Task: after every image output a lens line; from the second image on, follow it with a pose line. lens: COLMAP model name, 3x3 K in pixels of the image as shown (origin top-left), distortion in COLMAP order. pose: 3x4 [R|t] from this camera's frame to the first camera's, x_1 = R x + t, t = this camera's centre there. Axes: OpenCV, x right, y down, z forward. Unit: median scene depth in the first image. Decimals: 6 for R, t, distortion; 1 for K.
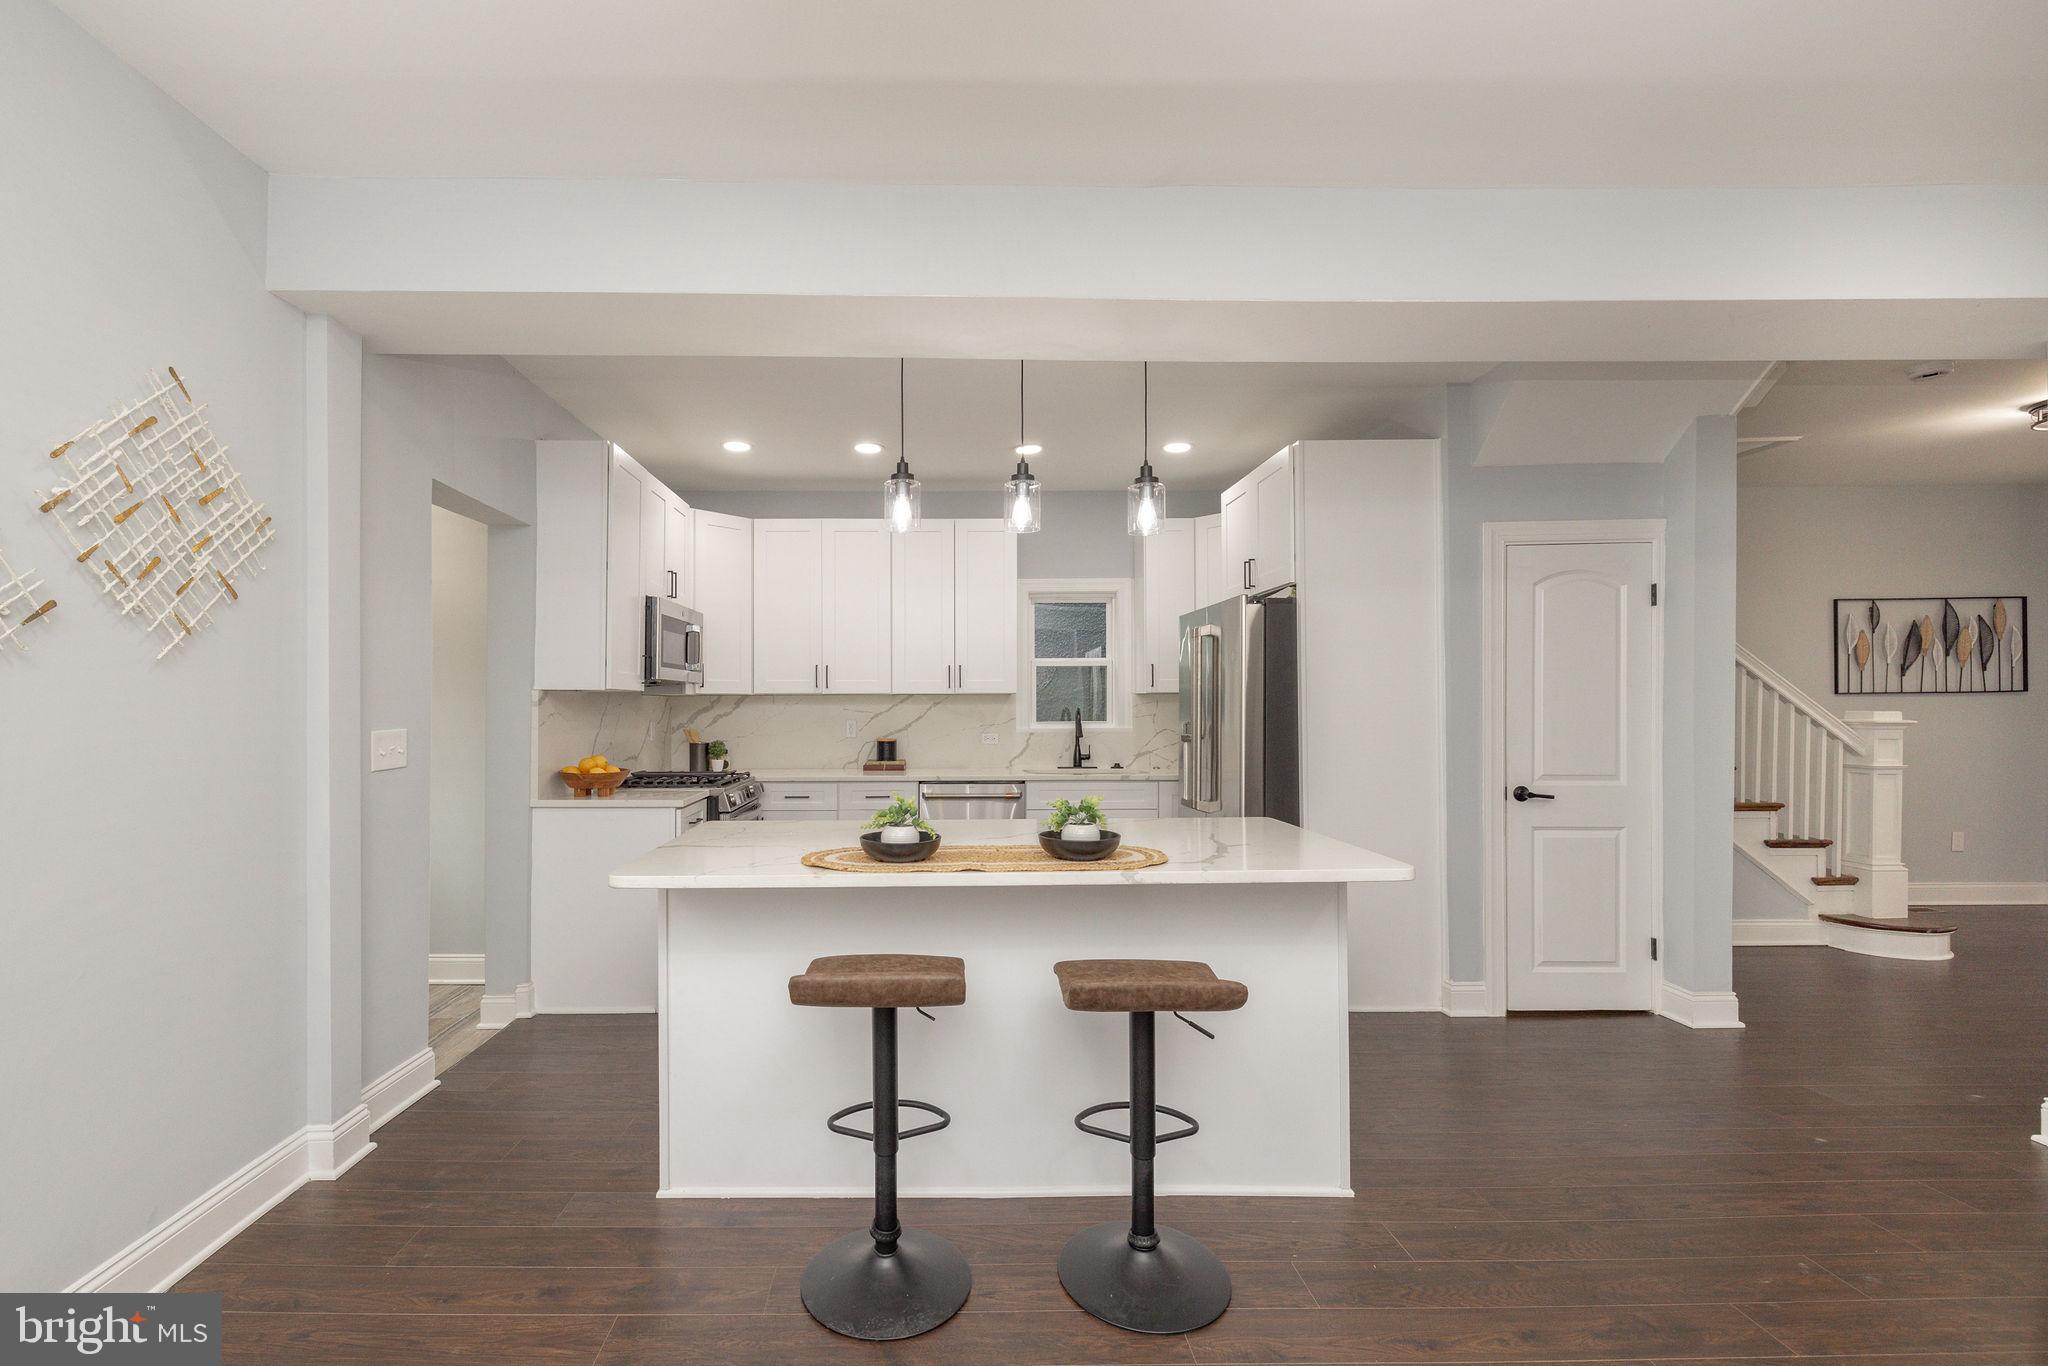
lens RADIAL K [[893.0, 0, 939.9], [0, 893.0, 710.6], [0, 0, 1]] dist [0.002944, 0.000736]
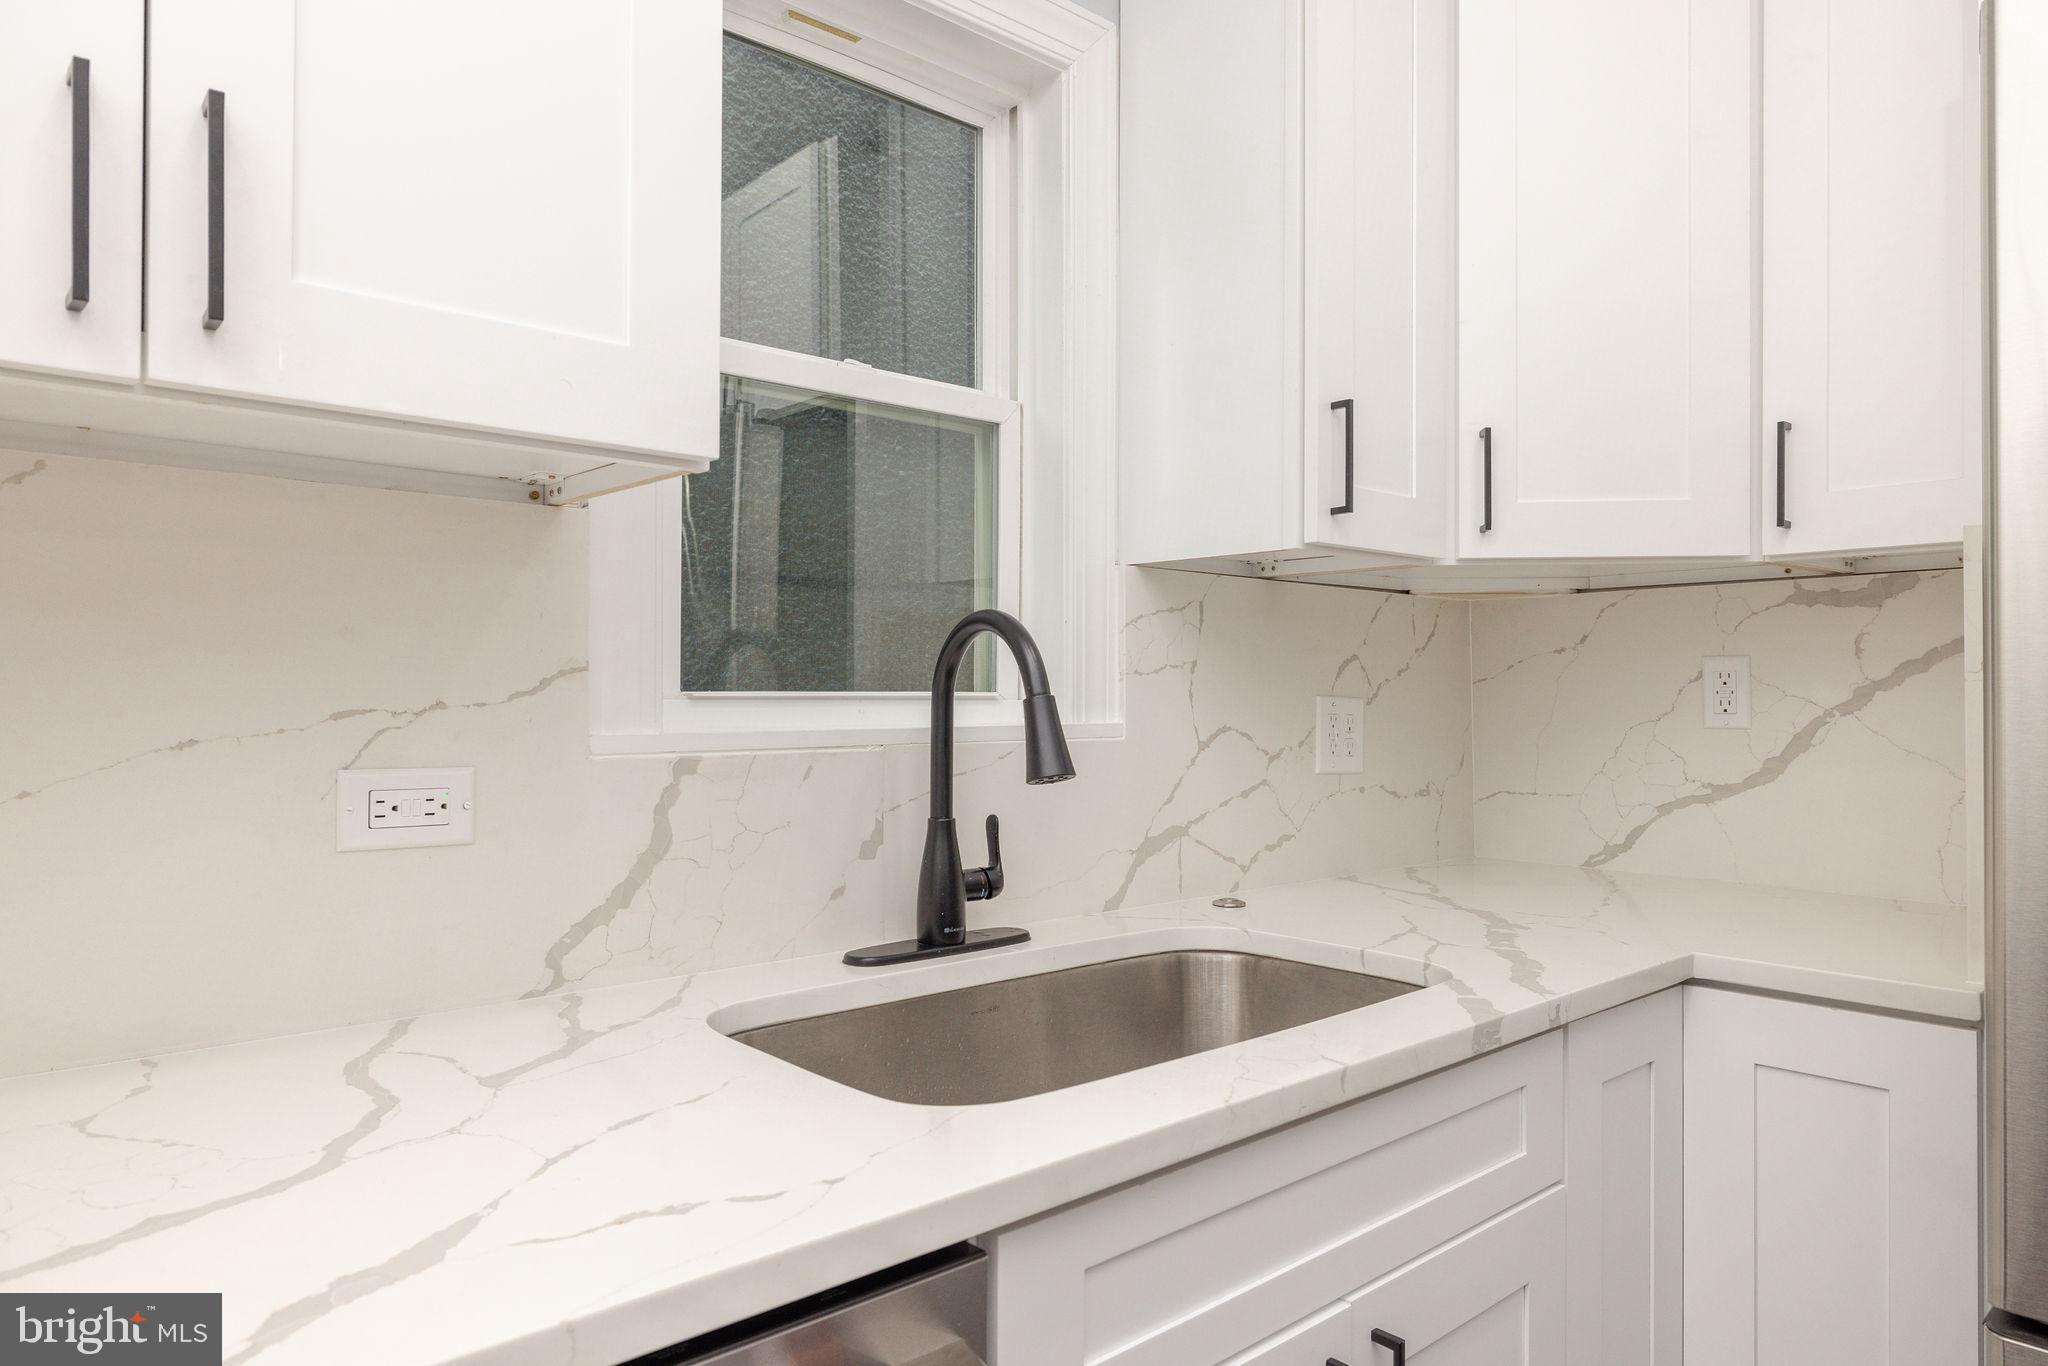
lens RADIAL K [[1301.2, 0, 1054.6], [0, 1301.2, 688.5], [0, 0, 1]] dist [-0.000664, 0.000039]
pose [[0.742531, 0.010057, 0.669737, -0.004494], [-0.004403, 0.999939, -0.010134, 0.014878], [-0.669798, 0.004576, 0.742530, 0.806526]]
